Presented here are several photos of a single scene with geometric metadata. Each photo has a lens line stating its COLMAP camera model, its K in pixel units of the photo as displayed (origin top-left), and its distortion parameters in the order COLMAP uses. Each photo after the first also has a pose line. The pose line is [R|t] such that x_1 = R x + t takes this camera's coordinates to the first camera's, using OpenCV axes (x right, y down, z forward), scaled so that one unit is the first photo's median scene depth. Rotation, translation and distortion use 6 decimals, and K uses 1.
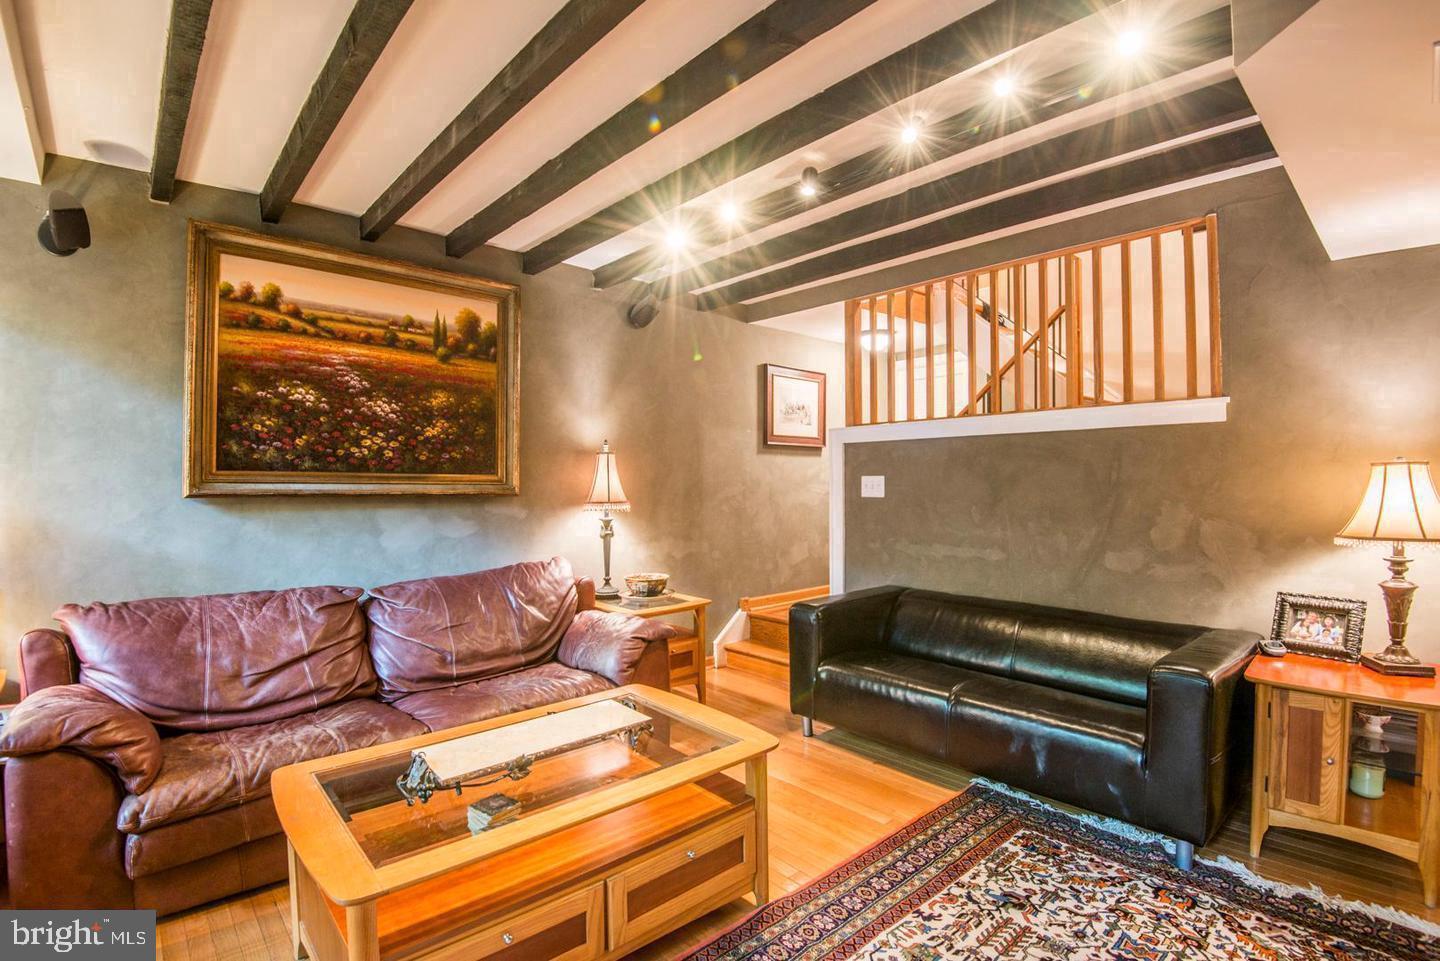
lens RADIAL K [[663.0, 0, 723.4], [0, 663.0, 485.9], [0, 0, 1]] dist [-0.015283, -0.020062]
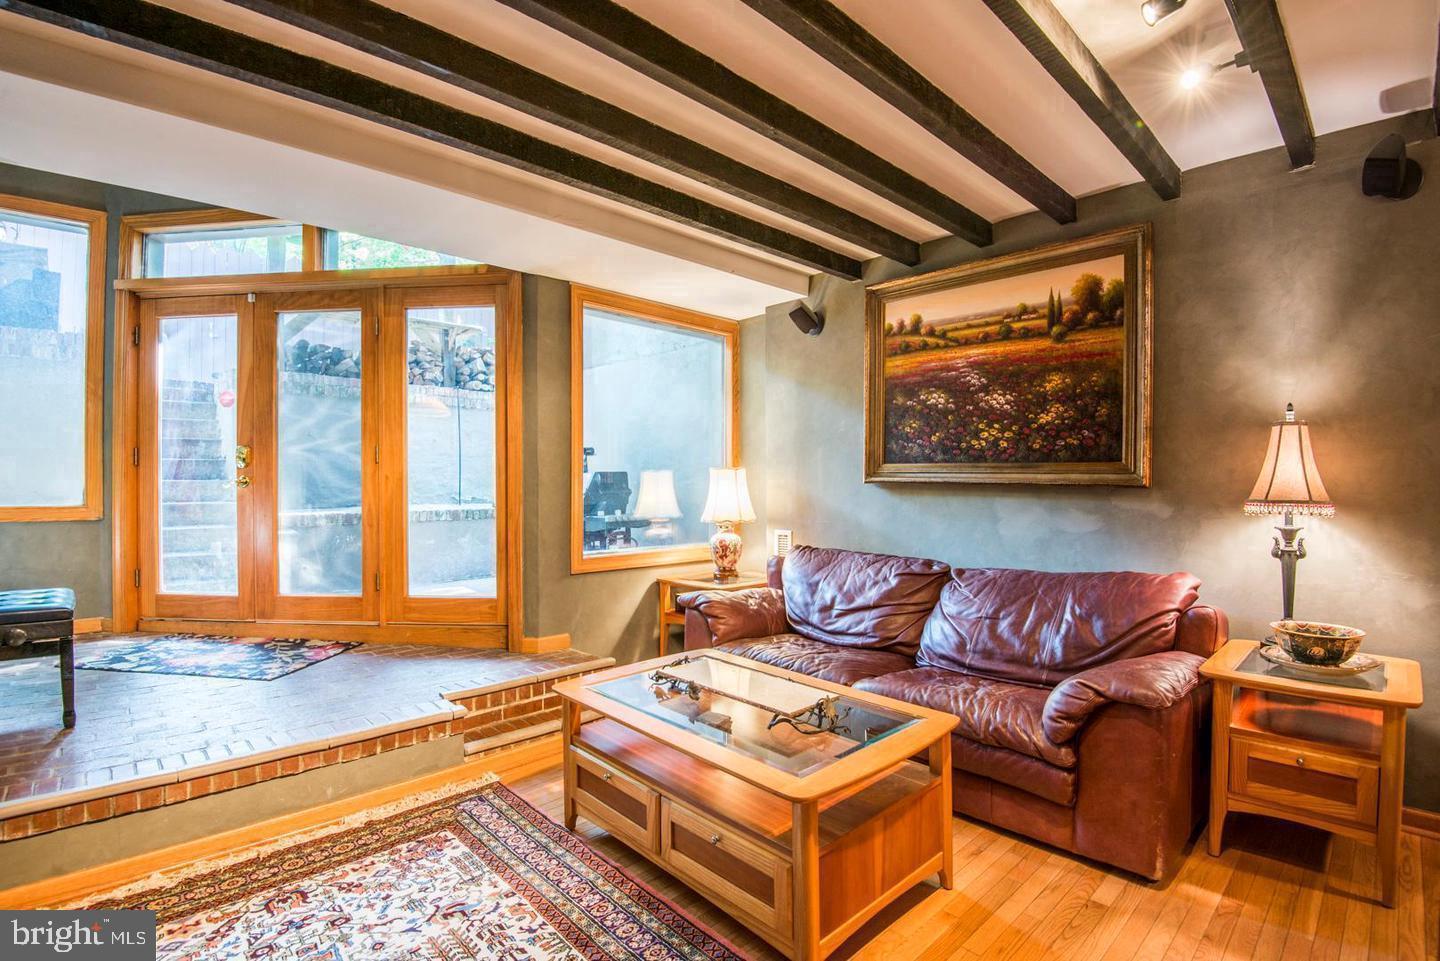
lens RADIAL K [[682.1, 0, 715.6], [0, 682.1, 480.4], [0, 0, 1]] dist [-0.003370, -0.033487]
pose [[0.017668, 0.002261, -0.999841, 0.582318], [-0.008352, 0.999963, 0.002114, 0.010156], [0.999809, 0.008313, 0.017686, 0.565966]]
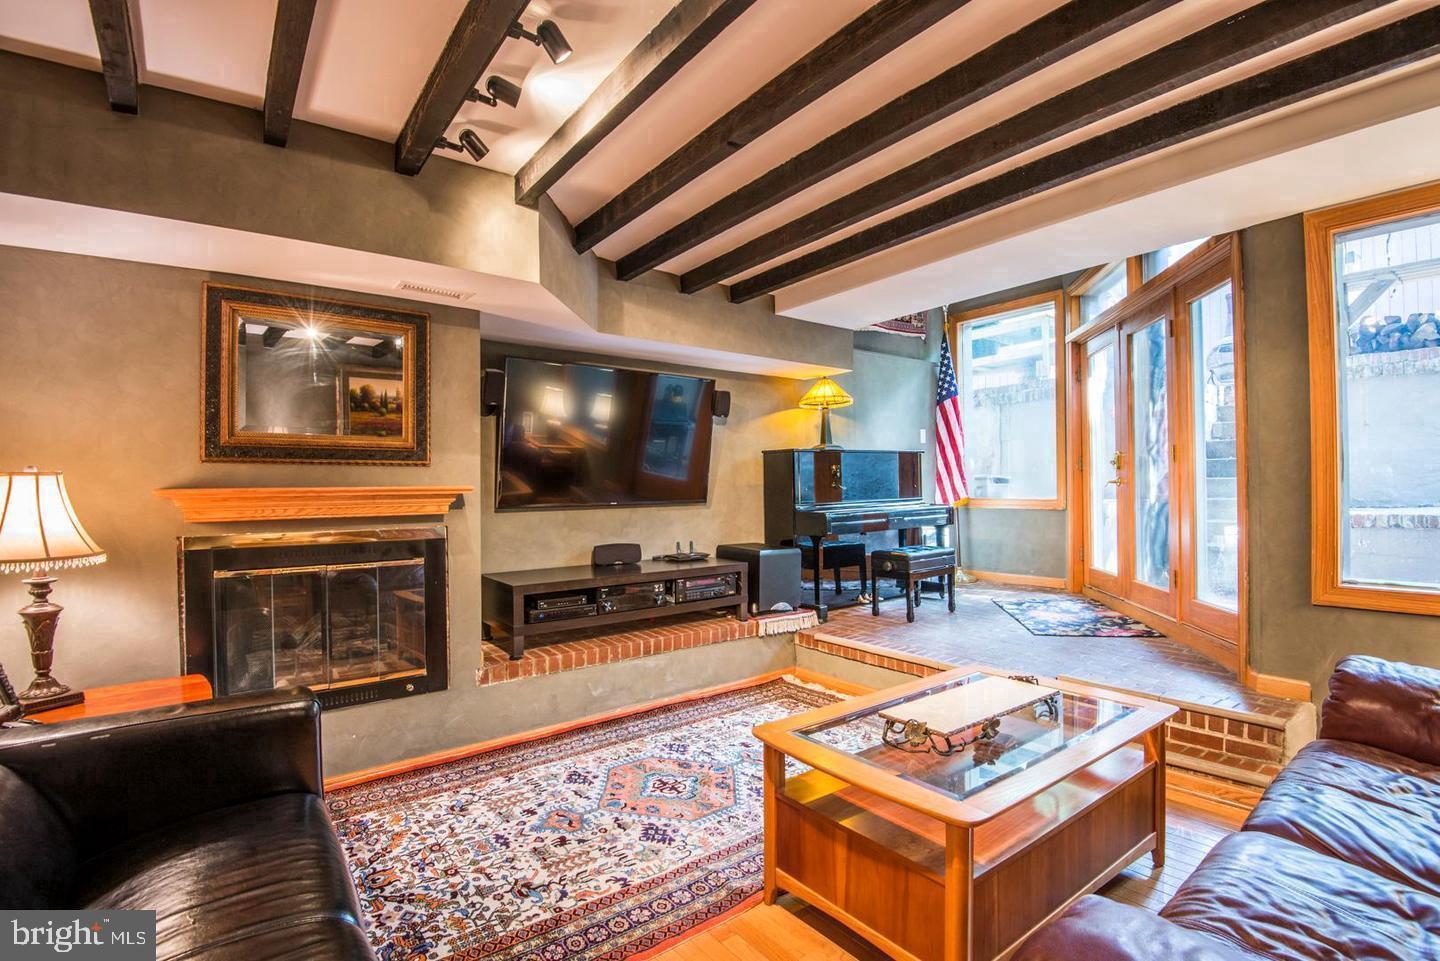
lens RADIAL K [[672.8, 0, 723.5], [0, 672.8, 487.5], [0, 0, 1]] dist [-0.004409, -0.021576]
pose [[-0.995558, 0.023399, 0.091200, 0.015485], [0.024362, 0.999658, 0.009465, -0.000803], [-0.090948, 0.011645, -0.995788, 1.337597]]
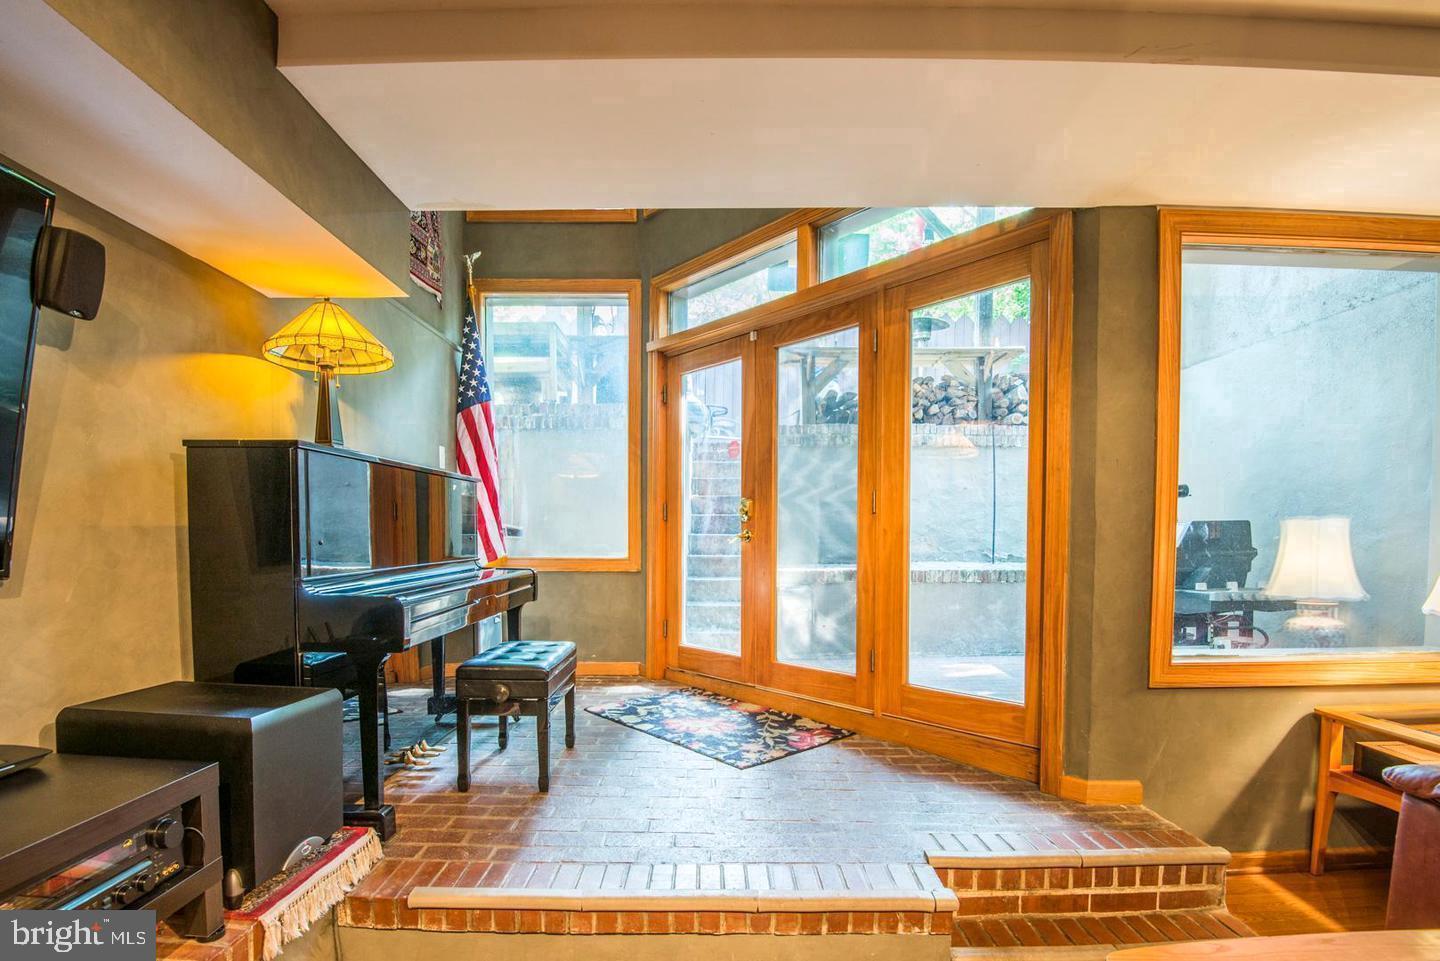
lens RADIAL K [[684.9, 0, 716.9], [0, 684.9, 568.8], [0, 0, 1]] dist [-0.003386, -0.027591]
pose [[-0.677573, 0.039924, -0.734371, 0.204719], [-0.003788, 0.998323, 0.057769, 0.010237], [0.735445, 0.041925, -0.676286, 0.476583]]
